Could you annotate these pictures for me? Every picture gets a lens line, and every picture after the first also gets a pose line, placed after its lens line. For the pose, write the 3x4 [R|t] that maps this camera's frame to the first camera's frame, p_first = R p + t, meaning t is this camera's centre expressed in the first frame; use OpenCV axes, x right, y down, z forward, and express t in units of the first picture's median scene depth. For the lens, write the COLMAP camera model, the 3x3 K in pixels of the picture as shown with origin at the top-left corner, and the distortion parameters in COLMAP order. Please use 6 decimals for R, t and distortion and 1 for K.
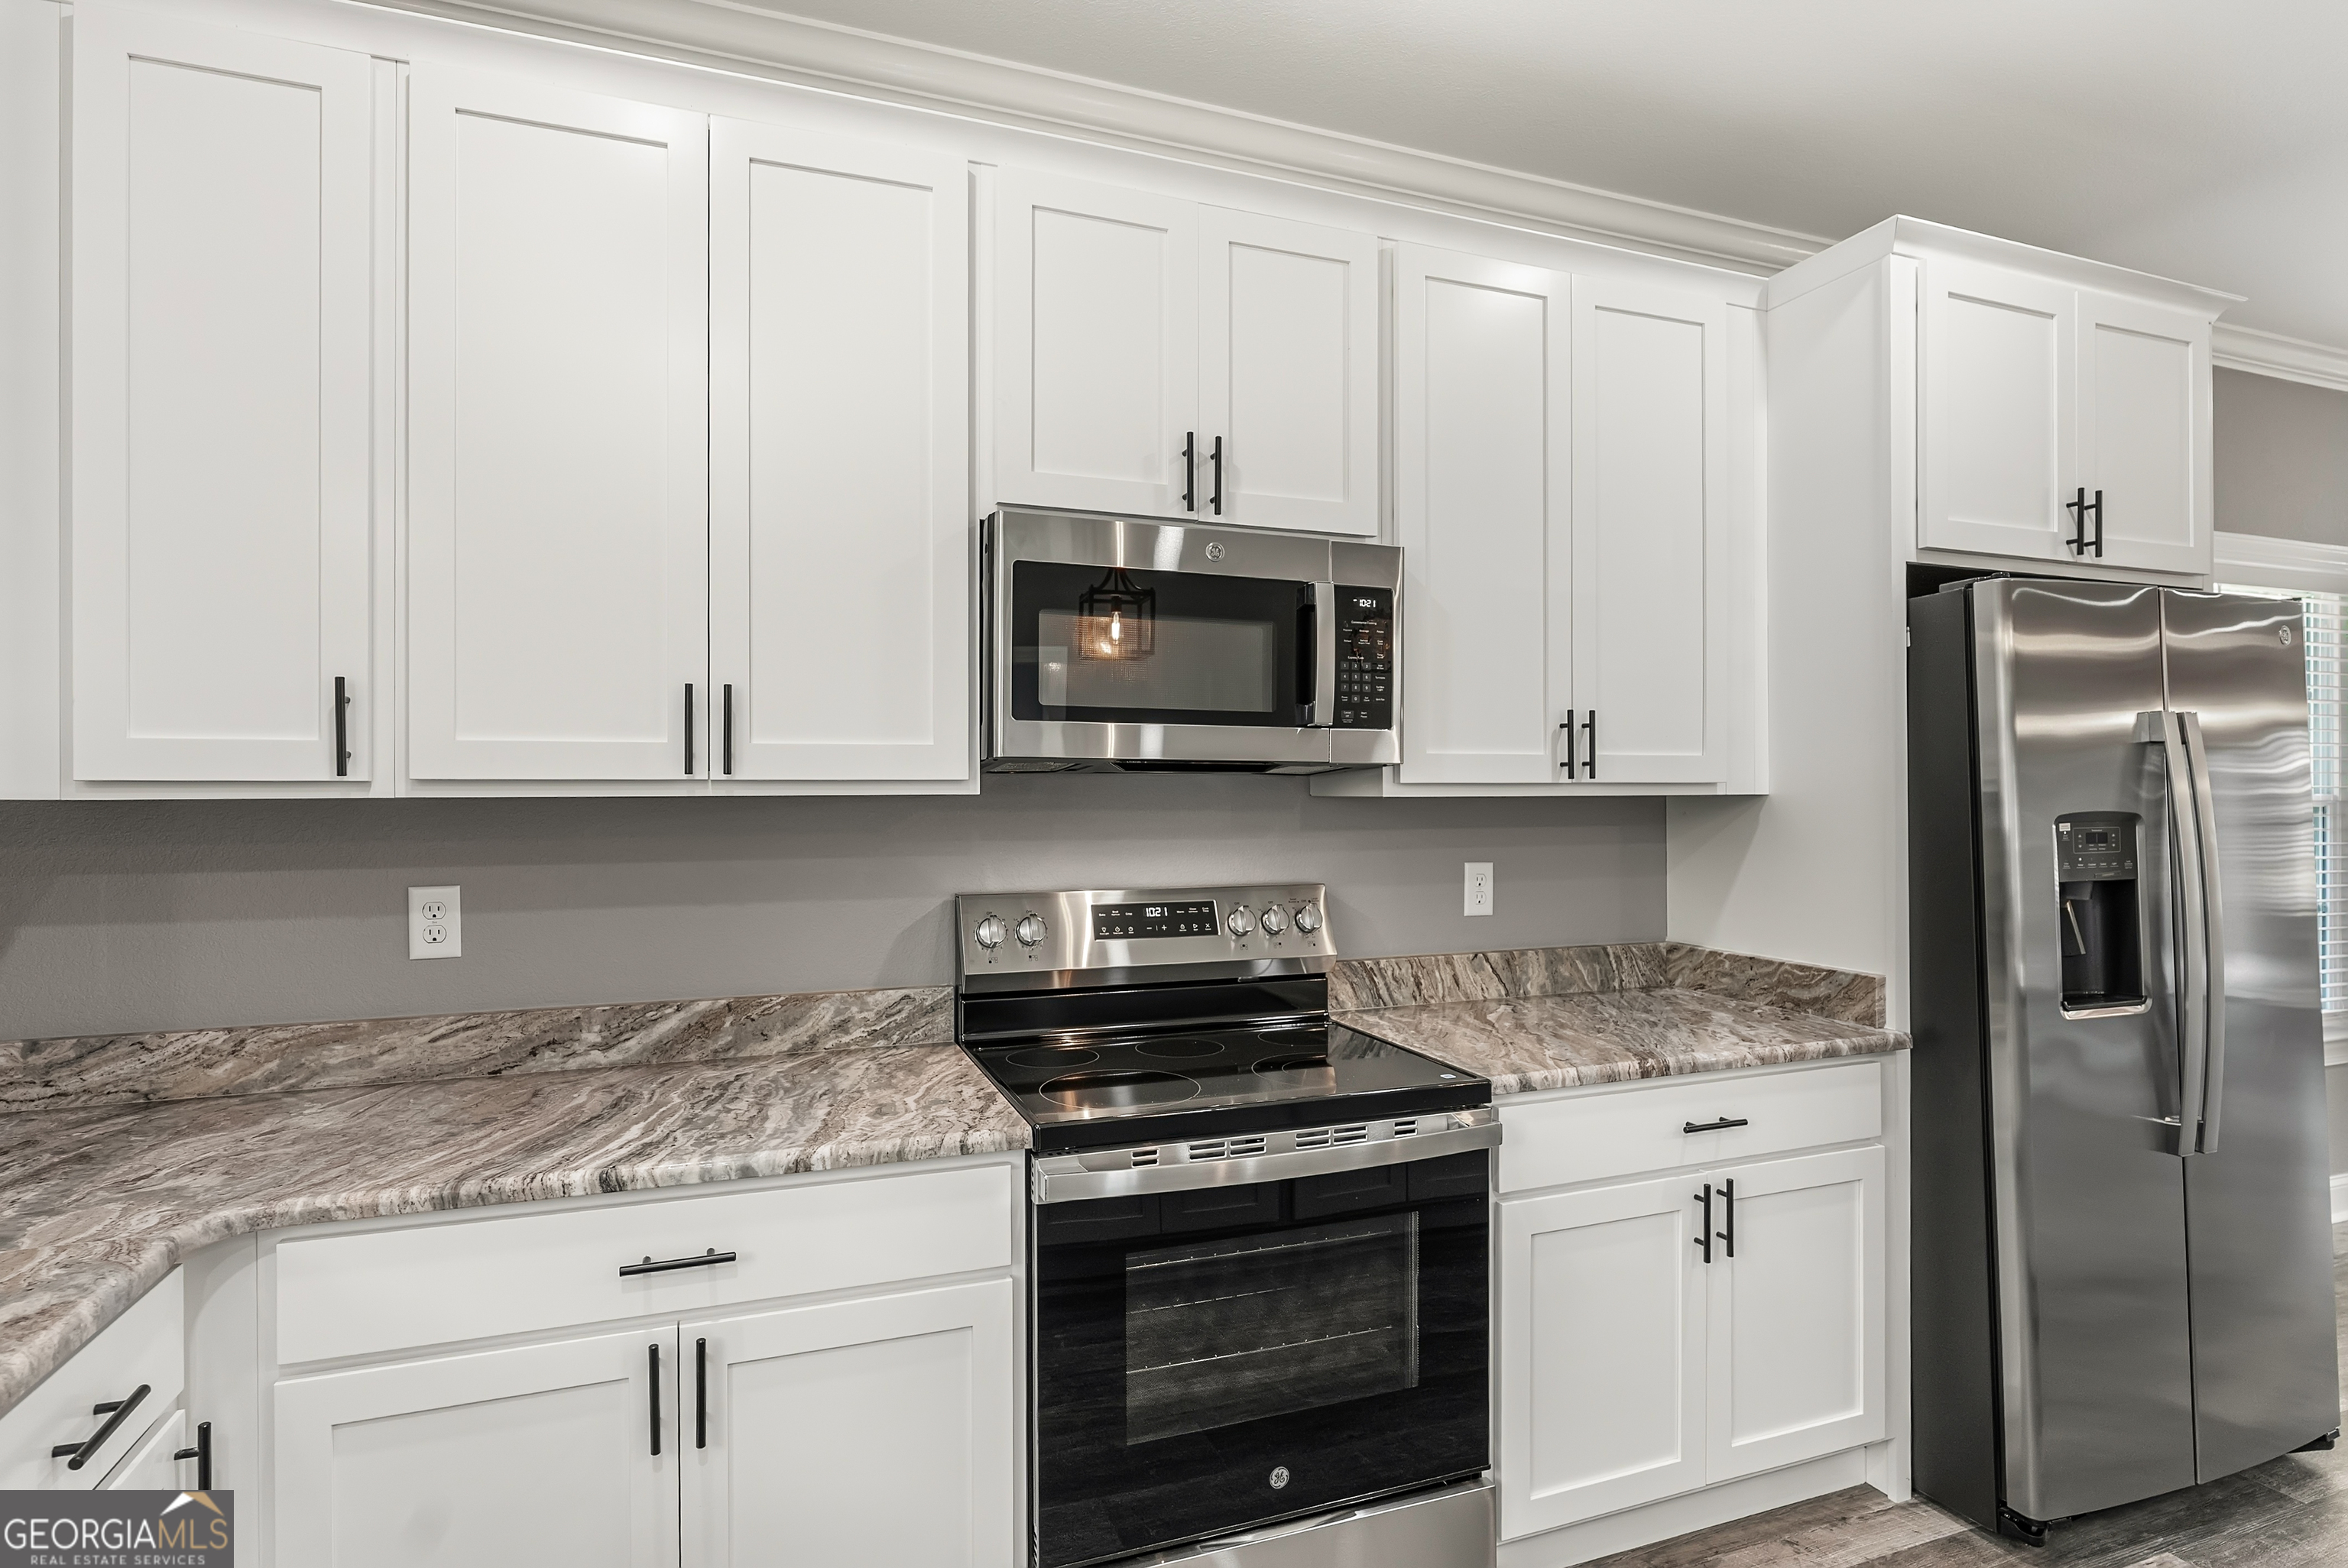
lens RADIAL K [[1202.1, 0, 1183.6], [0, 1202.1, 790.8], [0, 0, 1]] dist [-0.006419, -0.000720]
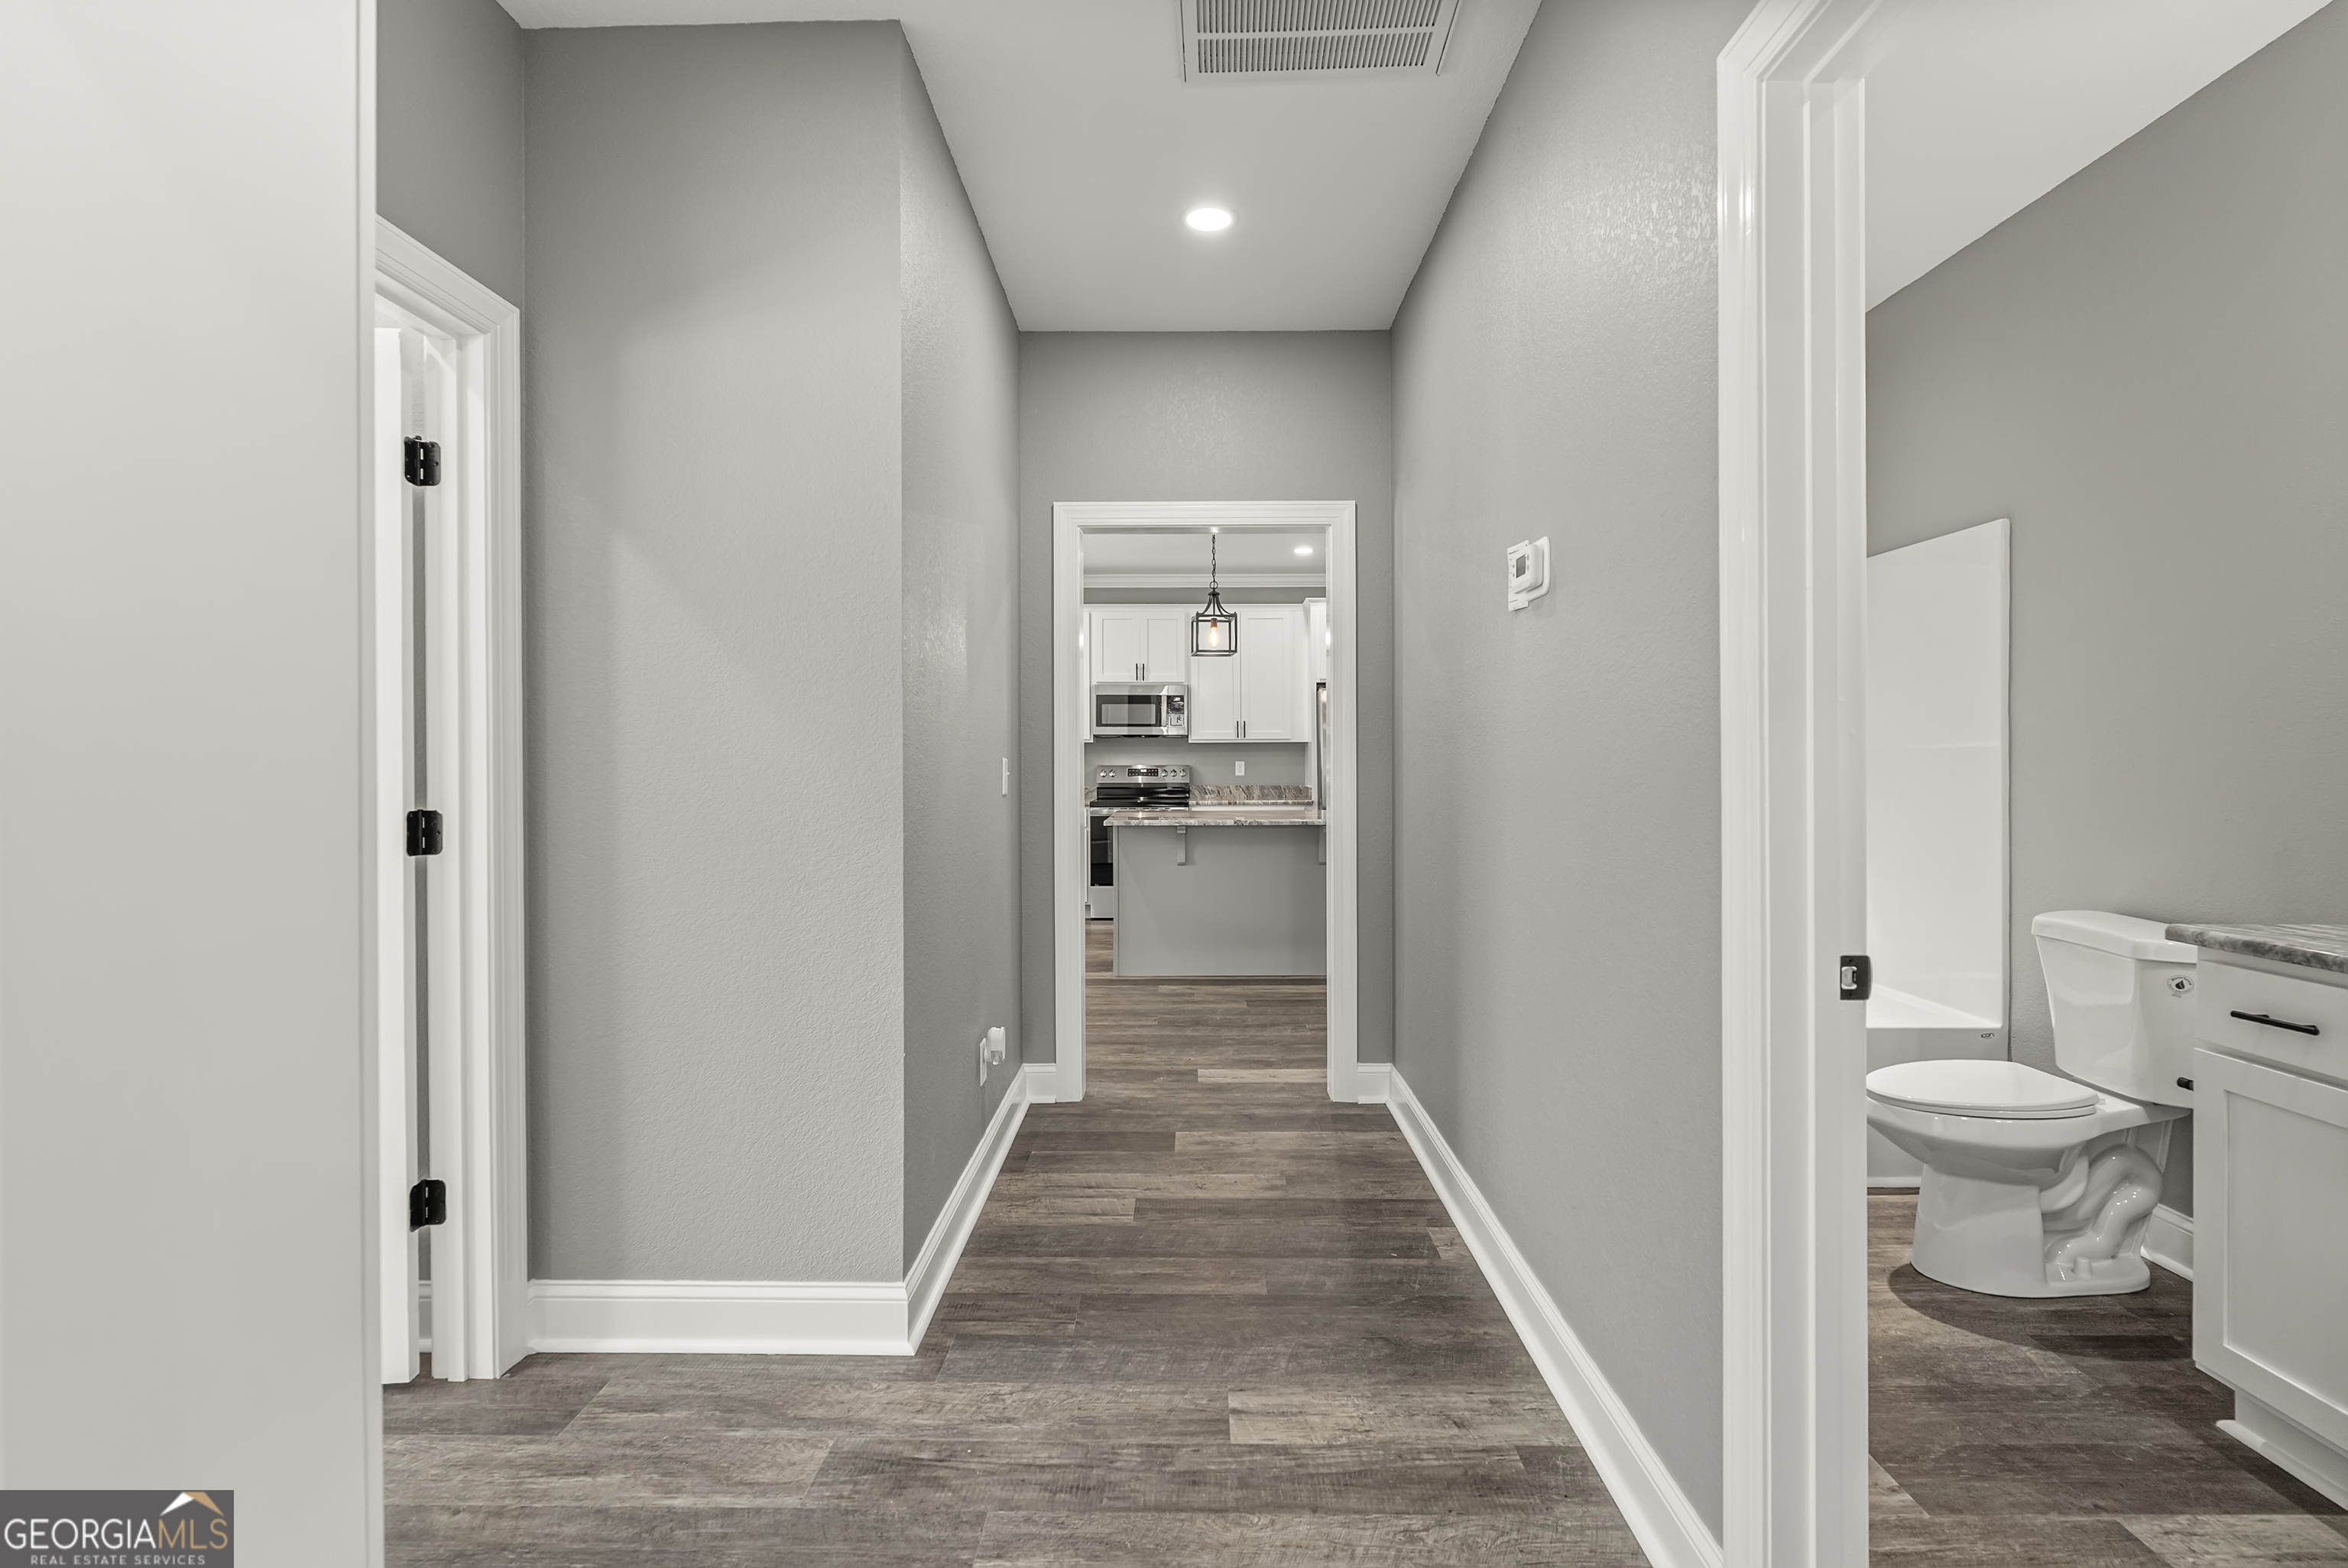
lens RADIAL K [[1120.6, 0, 1173.8], [0, 1120.6, 775.2], [0, 0, 1]] dist [-0.000138, 0.000000]
pose [[0.929200, 0.001696, -0.369574, 1.830239], [0.003996, 0.999885, 0.014636, 0.071658], [0.369556, -0.015077, 0.929086, -3.127330]]
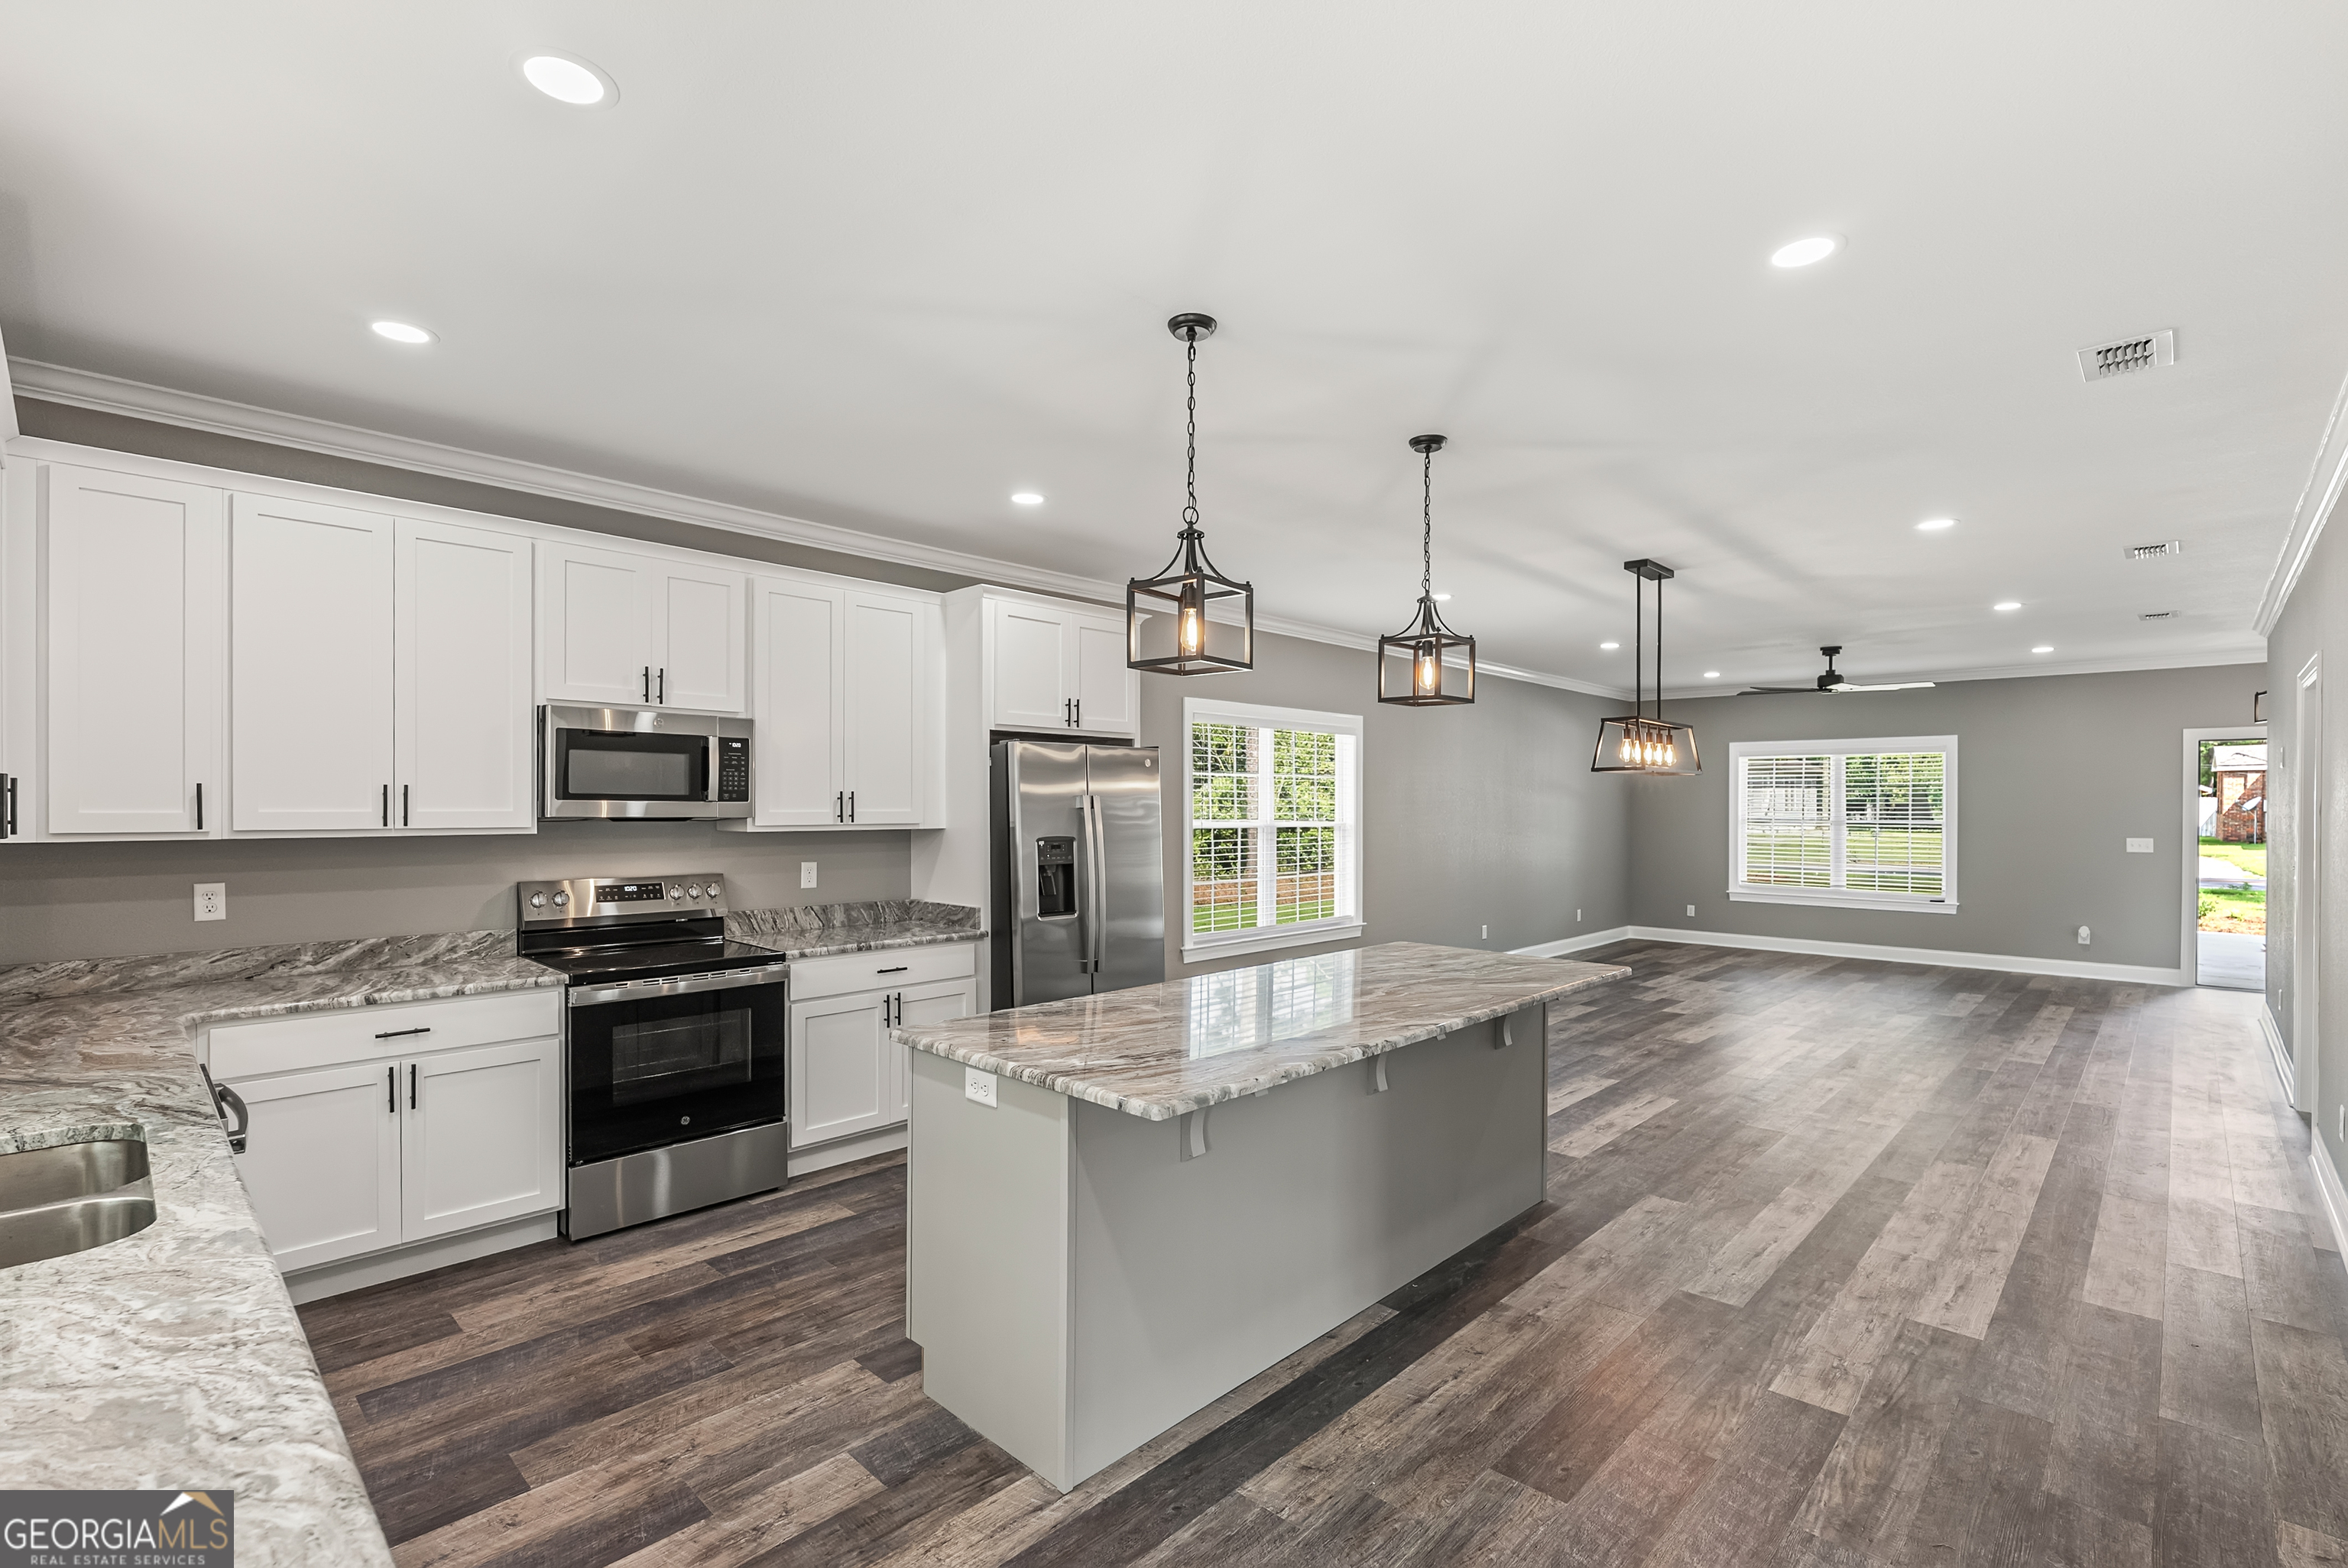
lens RADIAL K [[1043.4, 0, 1161.3], [0, 1043.4, 811.0], [0, 0, 1]] dist [-0.006563, 0.000978]
pose [[0.907180, 0.002797, 0.420734, 0.060701], [-0.005893, 0.999964, 0.006059, -0.056070], [-0.420702, -0.007976, 0.907164, -1.172811]]
